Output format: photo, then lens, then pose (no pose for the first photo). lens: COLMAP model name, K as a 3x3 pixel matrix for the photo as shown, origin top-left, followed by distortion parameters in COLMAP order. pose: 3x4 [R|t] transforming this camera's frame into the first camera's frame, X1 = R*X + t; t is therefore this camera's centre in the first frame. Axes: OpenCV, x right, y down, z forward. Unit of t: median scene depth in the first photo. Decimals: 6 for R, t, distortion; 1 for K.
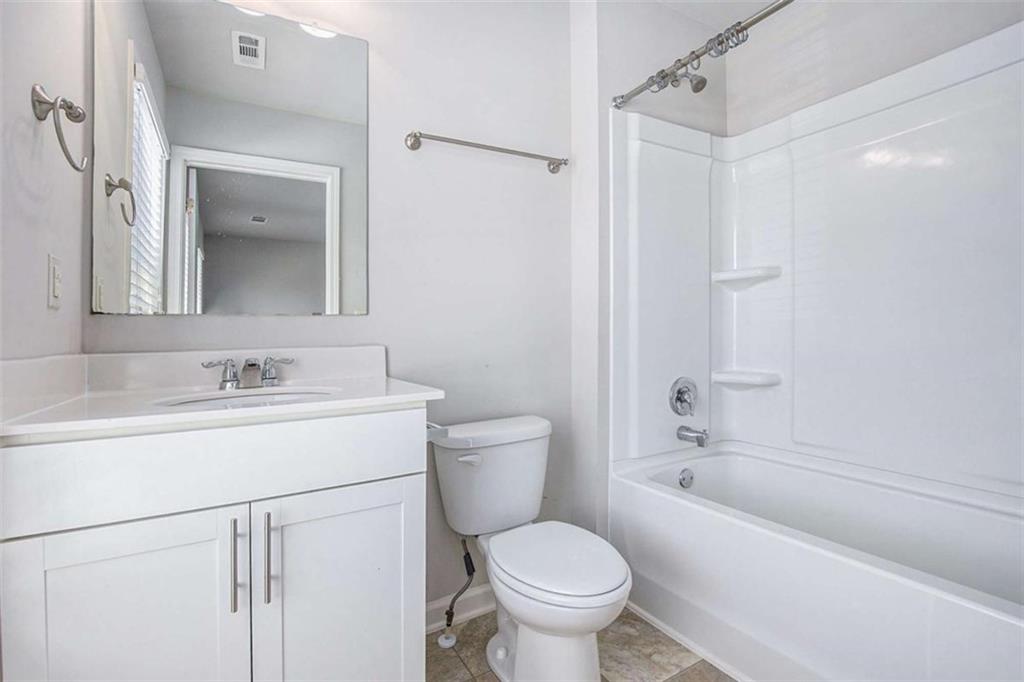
lens RADIAL K [[483.8, 0, 512.0], [0, 483.8, 341.0], [0, 0, 1]] dist [-0.014934, -0.000086]
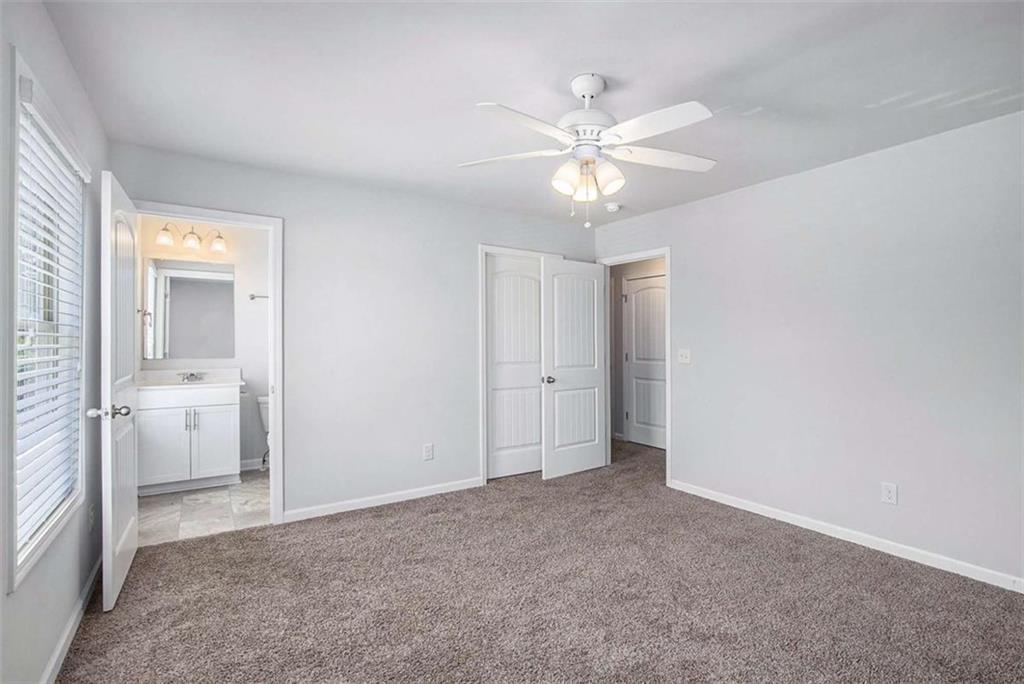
lens RADIAL K [[473.1, 0, 521.6], [0, 473.1, 346.1], [0, 0, 1]] dist [0.000990, 0.000027]
pose [[0.997310, -0.009542, 0.072669, 1.600770], [0.009650, 0.999953, -0.001138, -0.129096], [-0.072655, 0.001837, 0.997355, -2.609185]]
